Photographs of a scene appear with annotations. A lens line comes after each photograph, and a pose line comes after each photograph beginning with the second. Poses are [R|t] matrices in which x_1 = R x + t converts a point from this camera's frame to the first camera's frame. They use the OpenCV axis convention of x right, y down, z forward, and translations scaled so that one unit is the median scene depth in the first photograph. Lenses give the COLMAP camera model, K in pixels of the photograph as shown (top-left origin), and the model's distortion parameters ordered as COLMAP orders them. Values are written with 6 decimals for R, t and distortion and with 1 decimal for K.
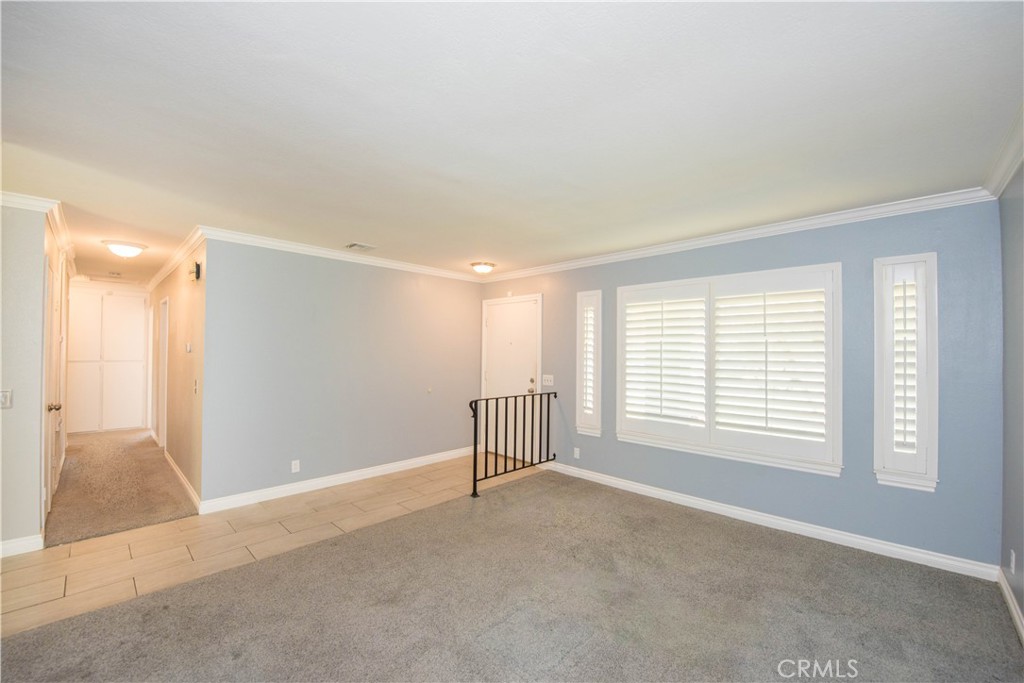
lens RADIAL K [[409.9, 0, 513.0], [0, 409.9, 344.4], [0, 0, 1]] dist [-0.018833, -0.001046]
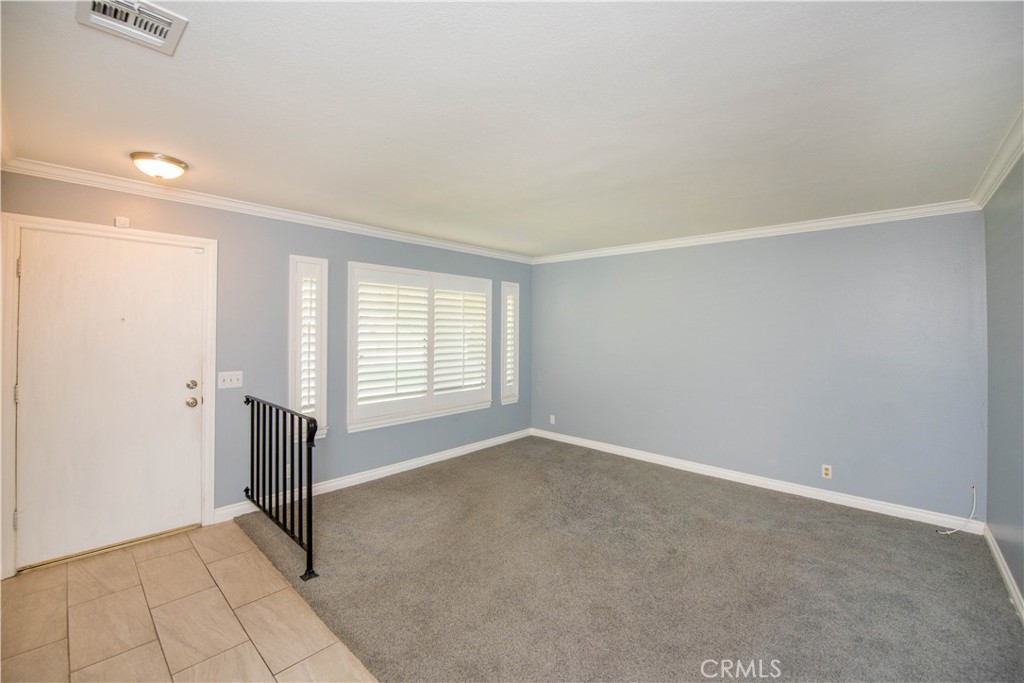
lens RADIAL K [[419.6, 0, 510.3], [0, 419.6, 329.5], [0, 0, 1]] dist [0.000795, -0.006942]
pose [[-0.019012, 0.005217, 0.999806, -0.726133], [-0.012042, 0.999913, -0.005447, 0.009879], [-0.999747, -0.012143, -0.018948, 0.732464]]
